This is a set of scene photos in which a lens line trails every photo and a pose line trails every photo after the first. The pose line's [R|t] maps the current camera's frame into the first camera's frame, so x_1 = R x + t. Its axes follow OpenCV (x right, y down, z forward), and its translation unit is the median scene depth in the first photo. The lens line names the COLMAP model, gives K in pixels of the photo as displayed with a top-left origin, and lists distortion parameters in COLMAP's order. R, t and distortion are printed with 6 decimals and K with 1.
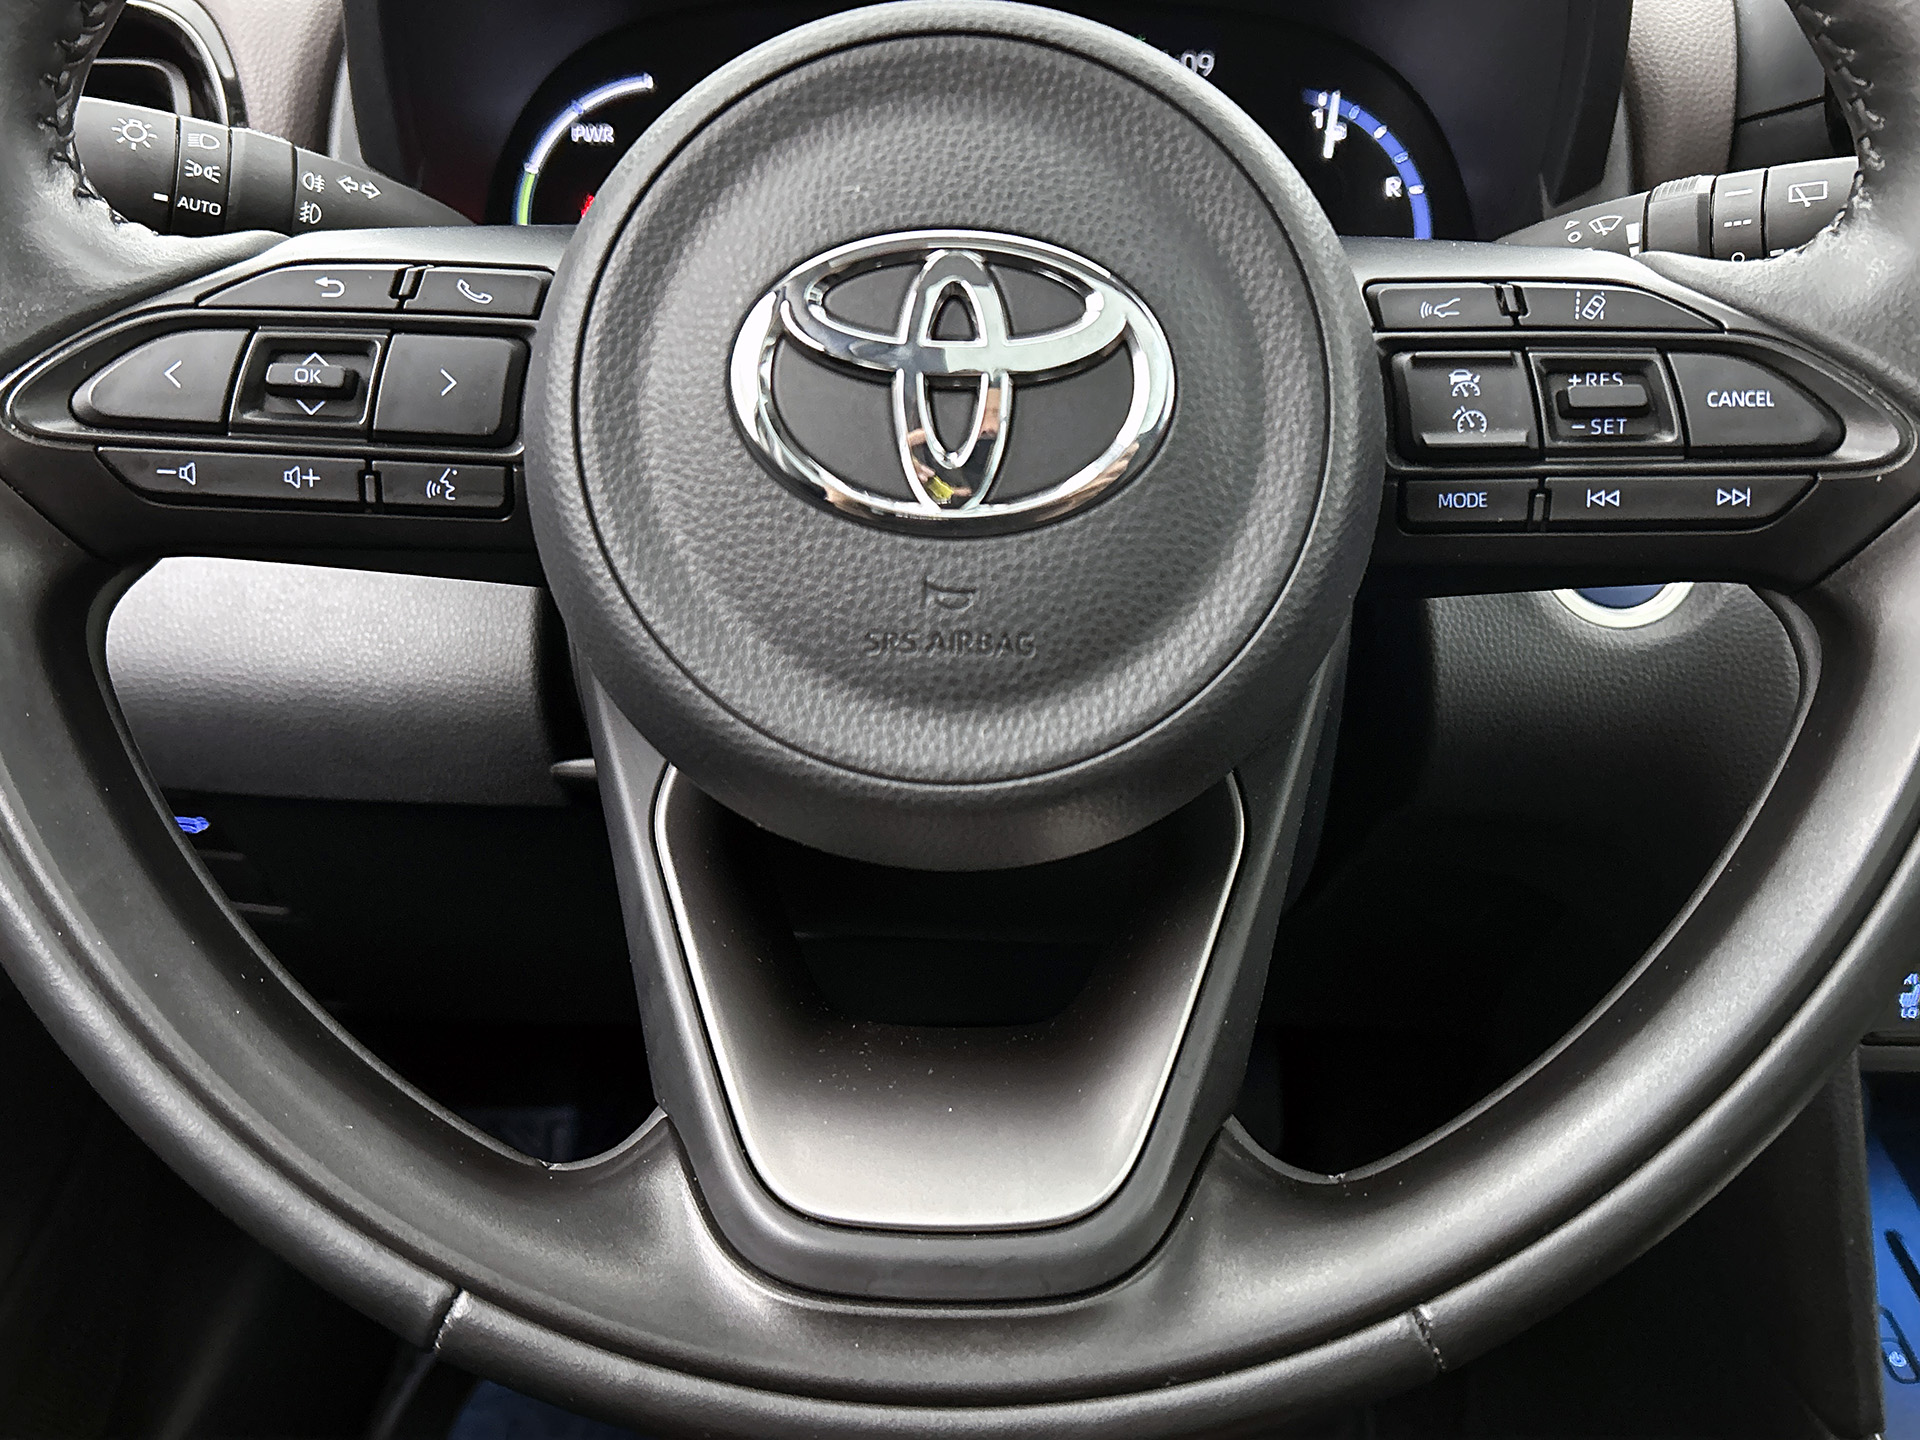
lens RADIAL K [[1720.2, 0, 959.3], [0, 1720.2, 708.6], [0, 0, 1]] dist [0.074090, -0.080055]
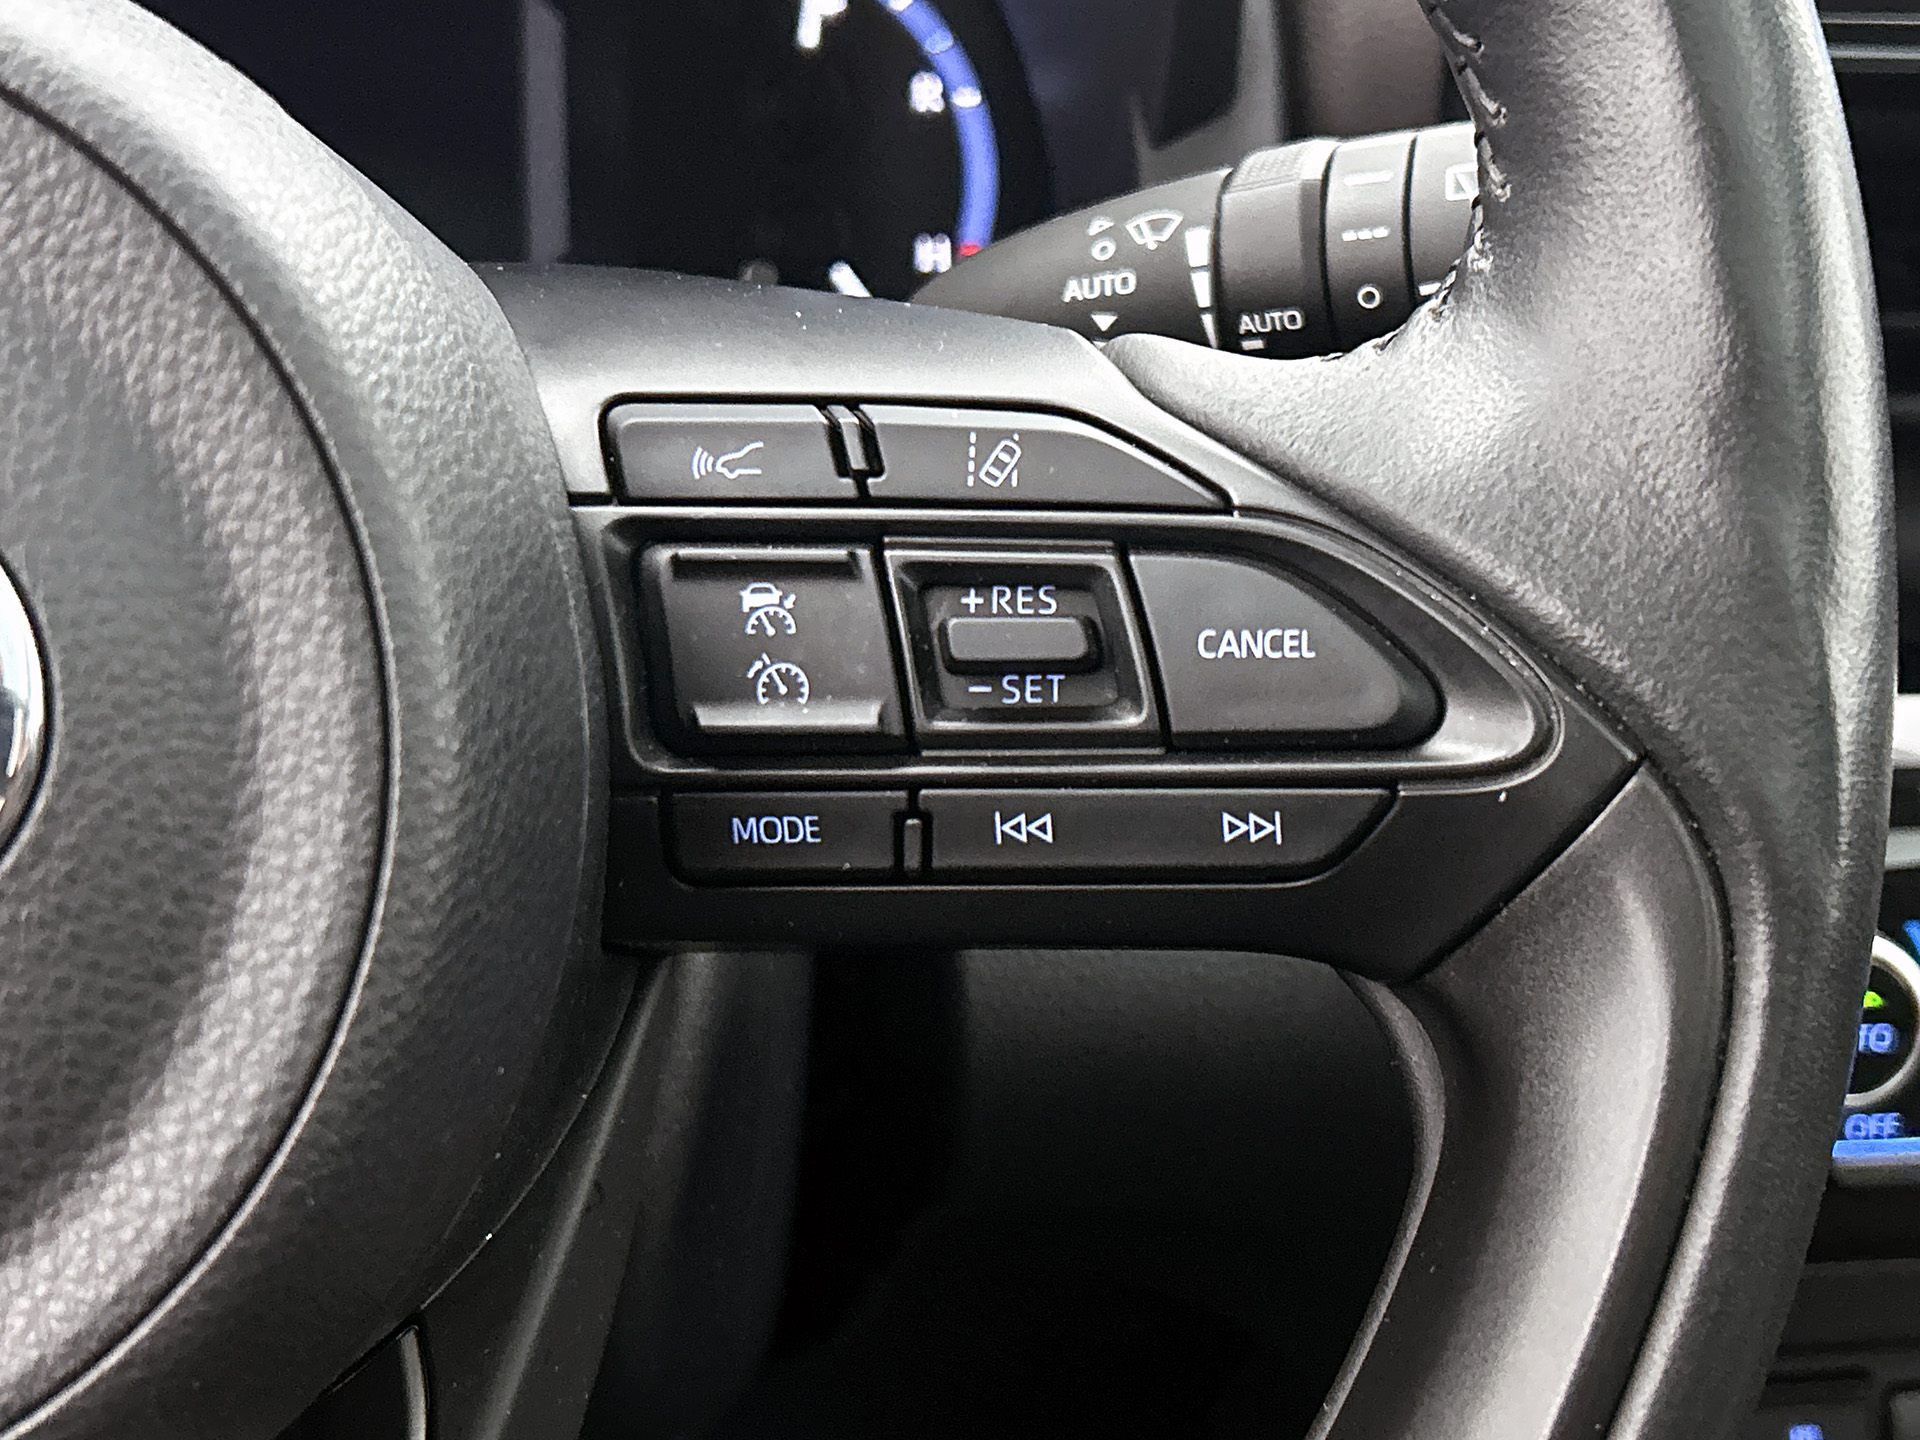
lens RADIAL K [[2657.6, 0, 935.1], [0, 2657.6, 662.3], [0, 0, 1]] dist [0.125340, 0.000000]
pose [[0.992861, -0.031476, 0.115046, 0.259778], [0.034896, 0.999003, -0.027833, -0.153970], [-0.114056, 0.031649, 0.992970, 0.208504]]
